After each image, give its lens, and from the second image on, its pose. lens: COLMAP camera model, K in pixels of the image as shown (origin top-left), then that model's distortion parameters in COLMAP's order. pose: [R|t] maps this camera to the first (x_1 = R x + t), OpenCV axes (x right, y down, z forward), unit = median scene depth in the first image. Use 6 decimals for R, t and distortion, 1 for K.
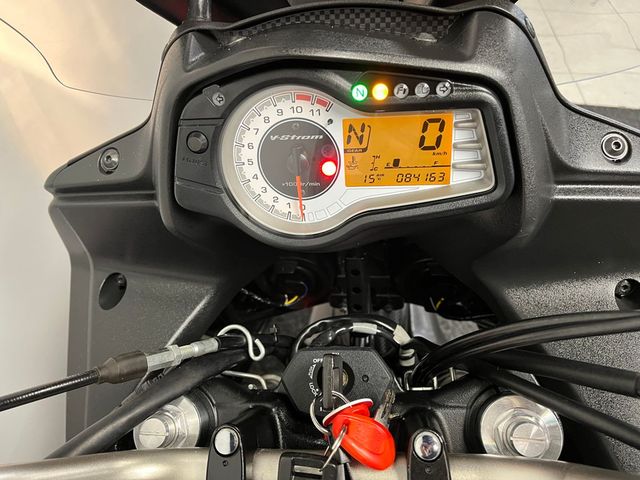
lens RADIAL K [[486.6, 0, 324.1], [0, 486.6, 241.1], [0, 0, 1]] dist [0.069720, -0.086078]
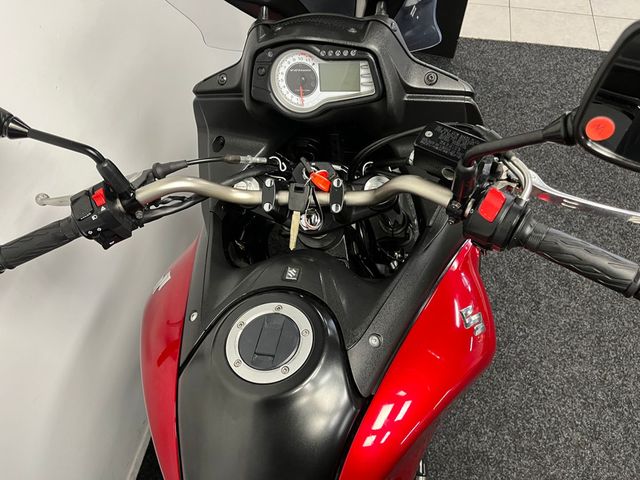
lens RADIAL K [[486.6, 0, 318.9], [0, 486.6, 242.1], [0, 0, 1]] dist [0.069720, -0.086078]
pose [[0.993092, 0.061251, -0.100084, 0.331586], [-0.048597, 0.991052, 0.124311, 0.331553], [0.106803, -0.118589, 0.987183, -1.522280]]
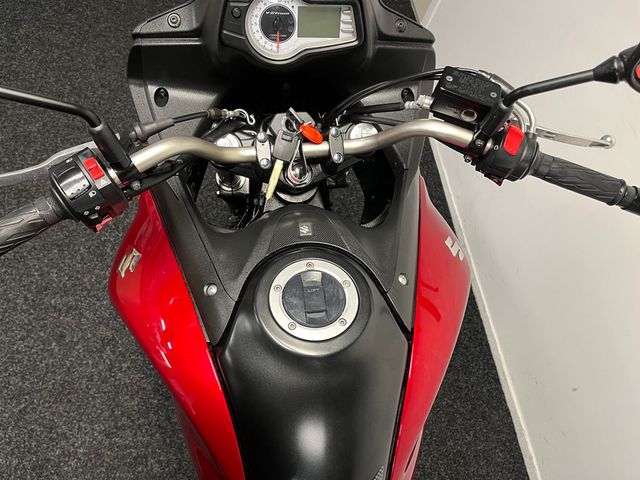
lens RADIAL K [[486.6, 0, 320.2], [0, 486.6, 233.8], [0, 0, 1]] dist [0.069720, -0.086078]
pose [[0.943292, -0.083276, 0.321349, -0.688180], [0.022111, 0.981635, 0.189483, 0.369071], [-0.331227, -0.171633, 0.927810, -1.384061]]
